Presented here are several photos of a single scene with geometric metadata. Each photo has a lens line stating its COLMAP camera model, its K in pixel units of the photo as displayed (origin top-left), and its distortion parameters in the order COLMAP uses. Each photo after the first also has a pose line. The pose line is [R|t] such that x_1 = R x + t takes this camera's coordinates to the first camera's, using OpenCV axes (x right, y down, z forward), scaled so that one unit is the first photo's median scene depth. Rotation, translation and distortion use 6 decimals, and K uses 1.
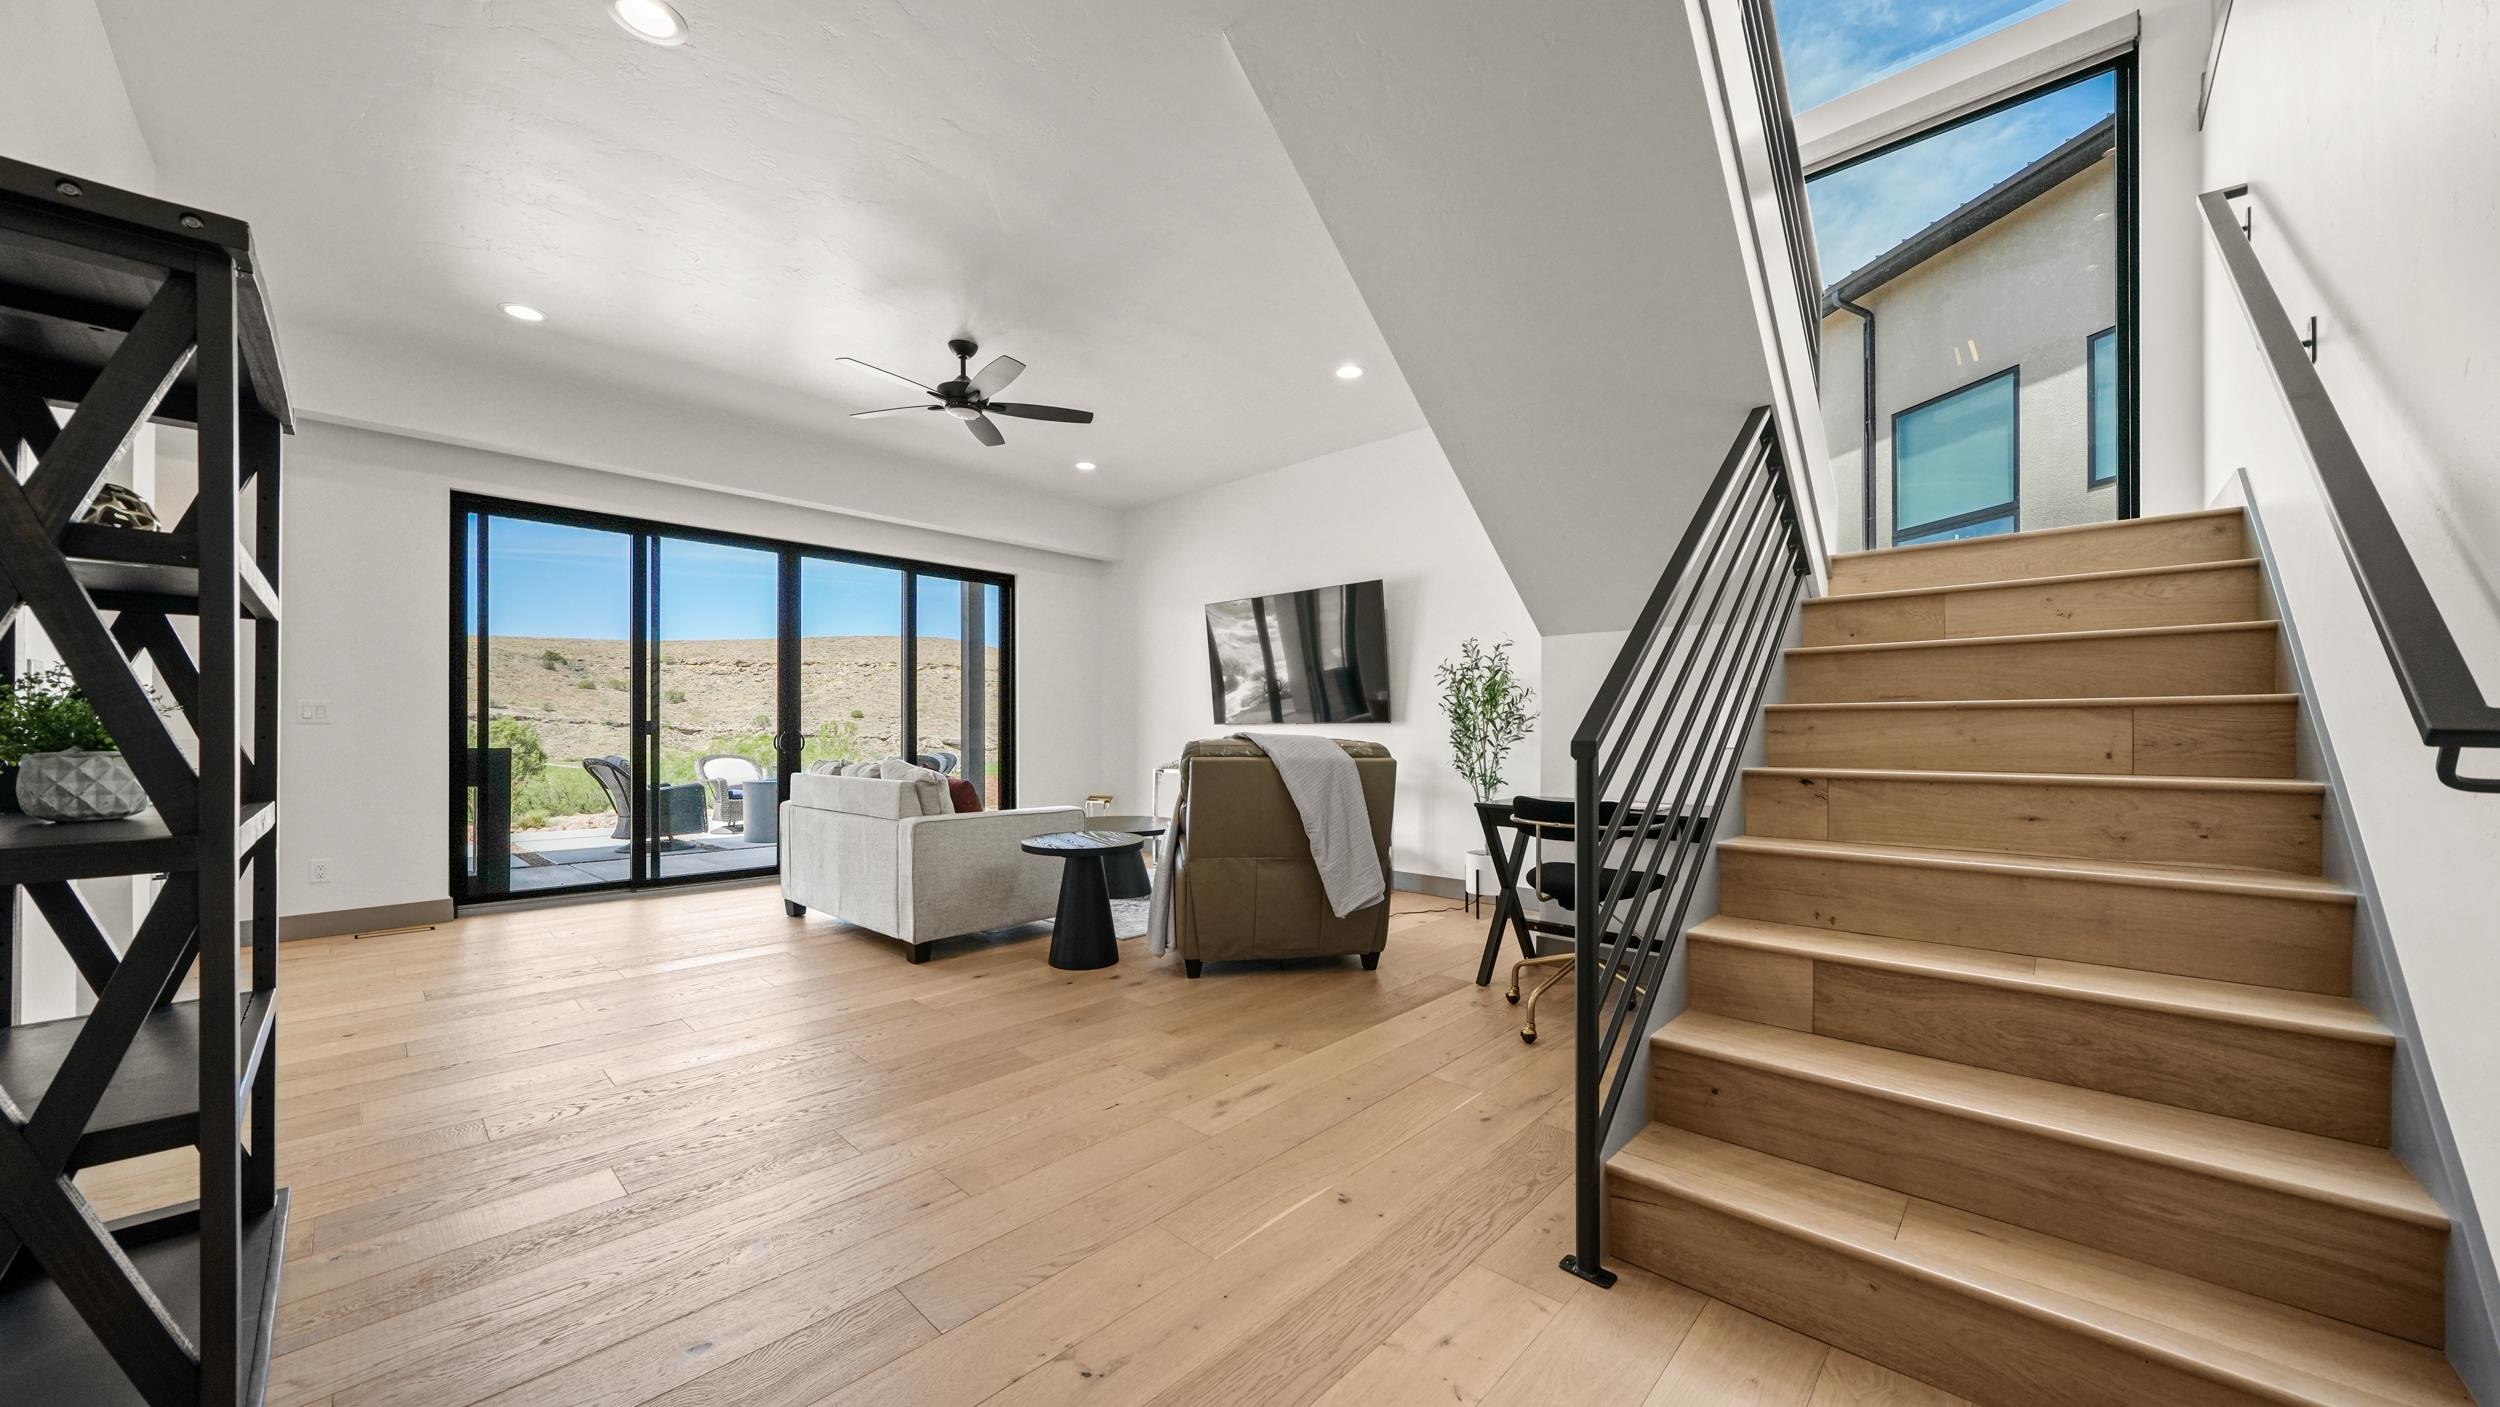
lens RADIAL K [[847.9, 0, 1268.3], [0, 847.9, 727.0], [0, 0, 1]] dist [0.000571, 0.000081]
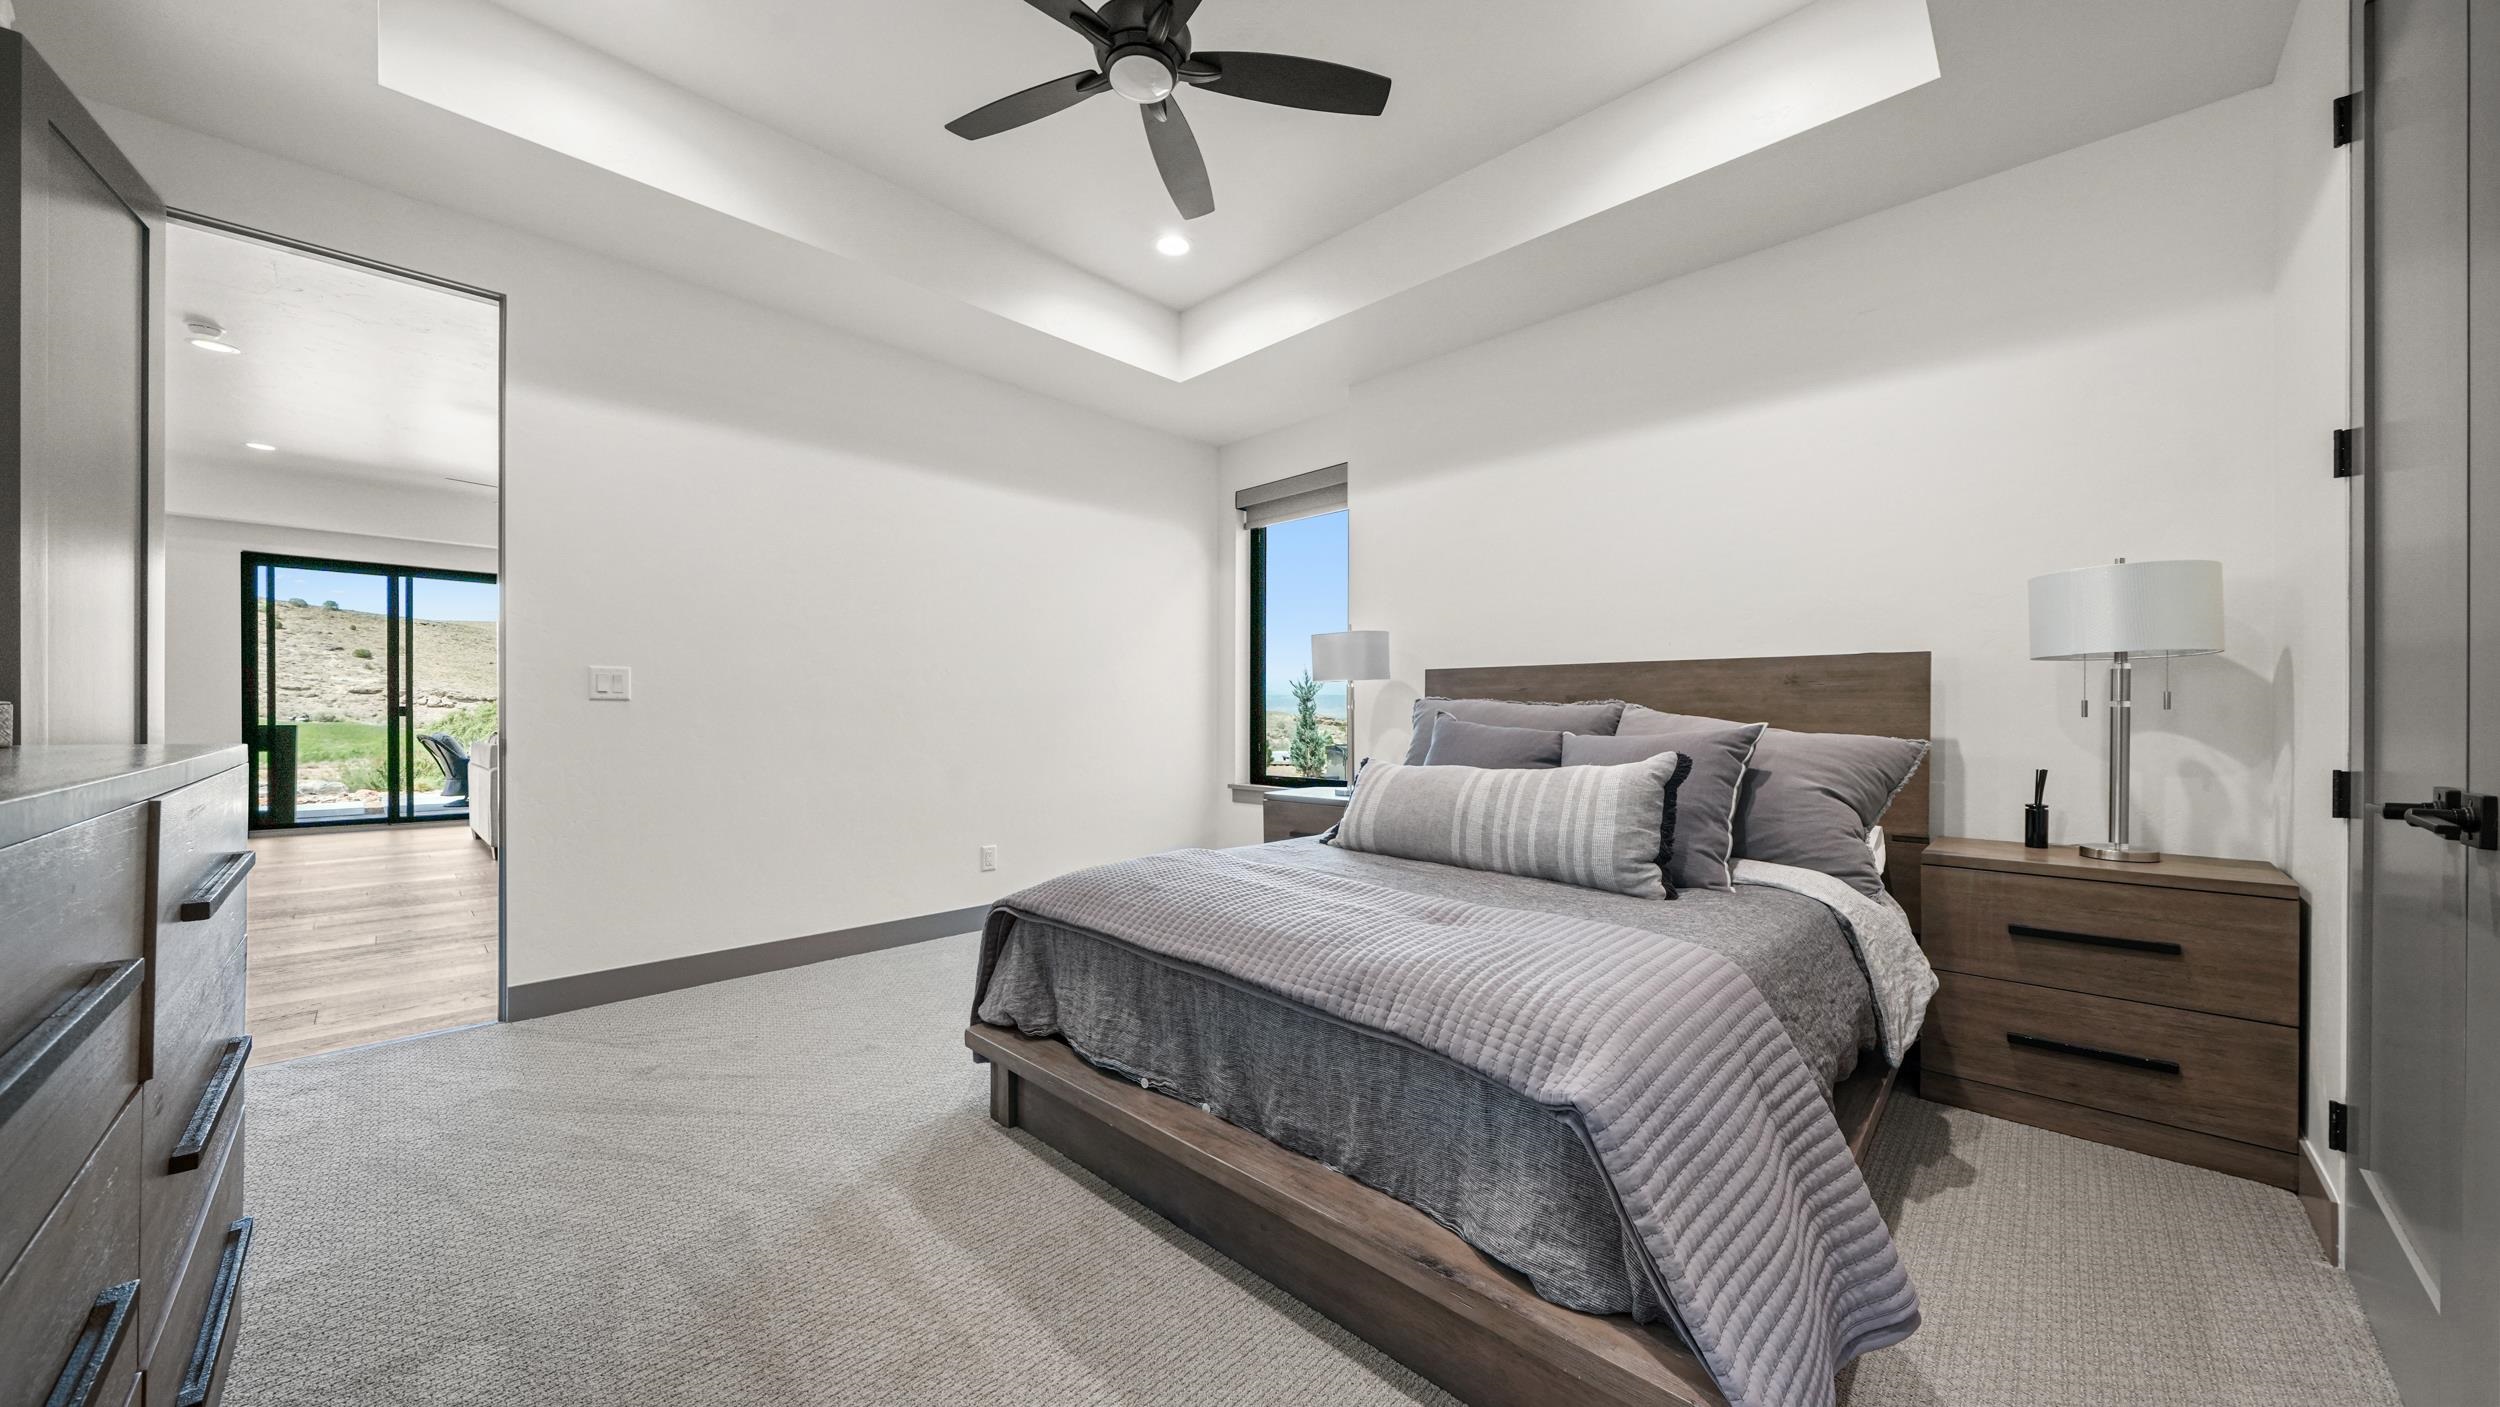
lens RADIAL K [[847.9, 0, 1265.0], [0, 847.9, 726.2], [0, 0, 1]] dist [0.000571, 0.000081]
pose [[0.999663, 0.009708, -0.024095, 0.812886], [-0.009417, 0.999882, 0.012139, -0.007057], [0.024210, -0.011908, 0.999636, -0.419251]]
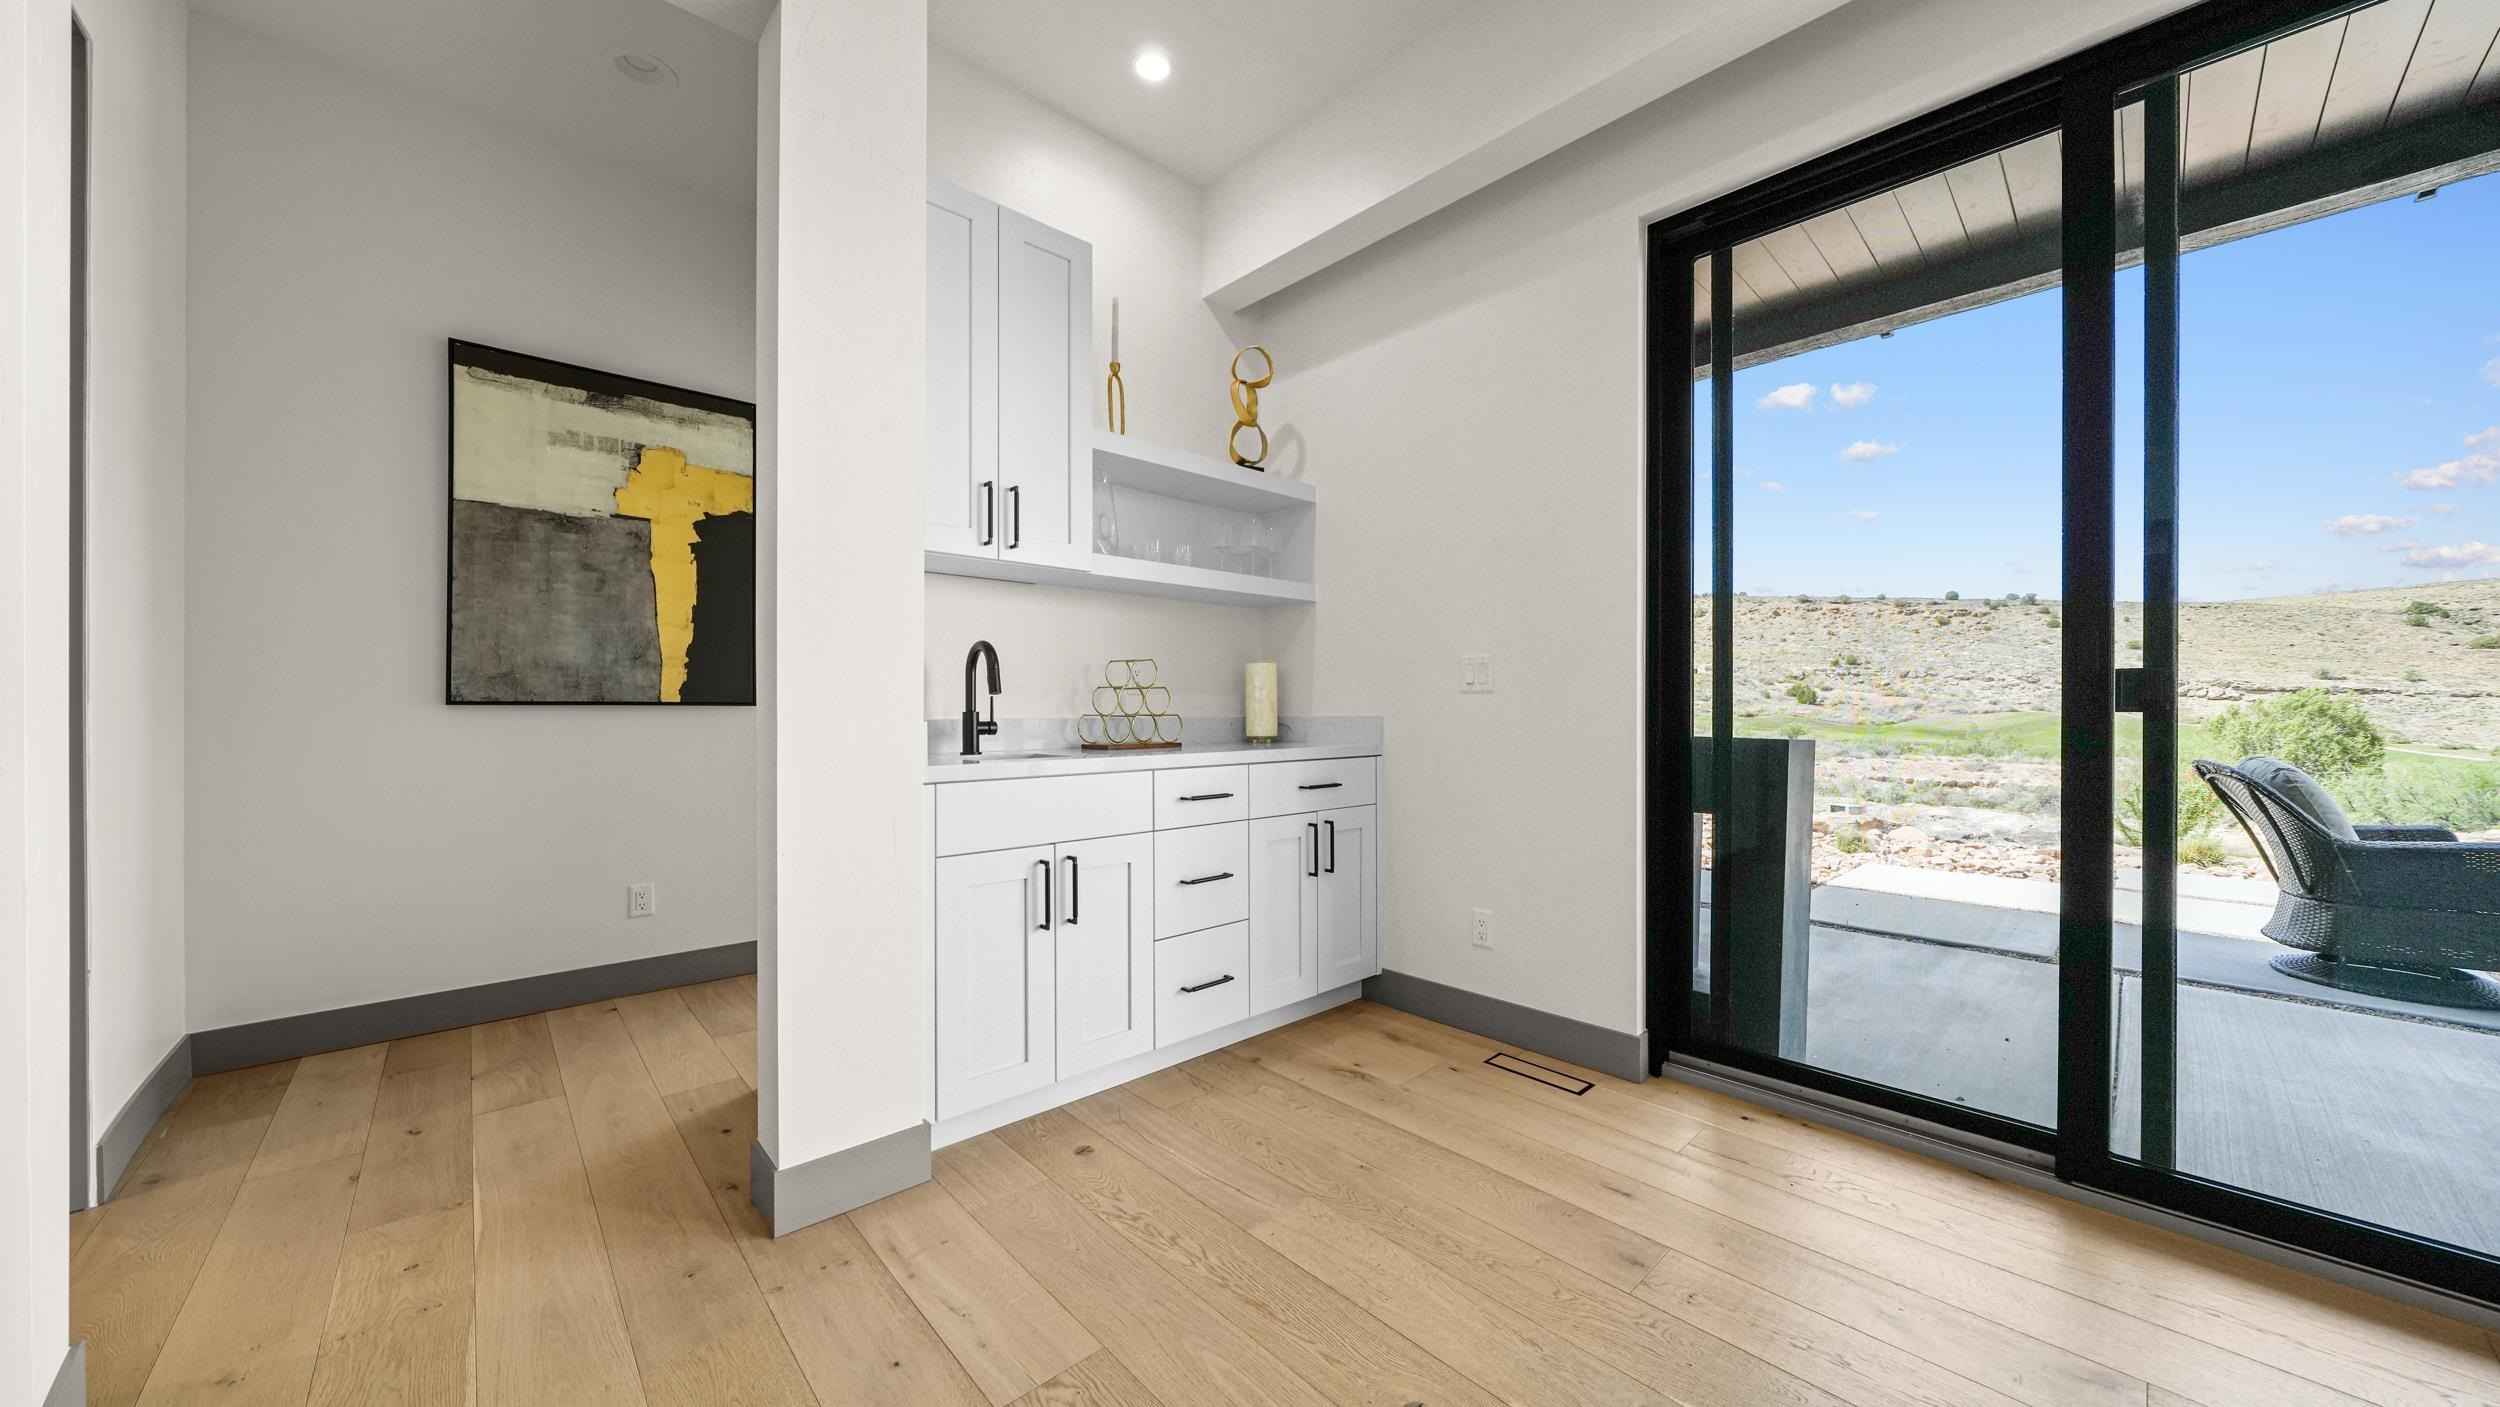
lens RADIAL K [[847.9, 0, 1249.3], [0, 847.9, 700.1], [0, 0, 1]] dist [0.000571, 0.000081]
pose [[-0.078002, 0.002932, -0.996949, -0.418211], [-0.003886, 0.999987, 0.003245, 0.003910], [0.996946, 0.004127, -0.077990, 0.754329]]
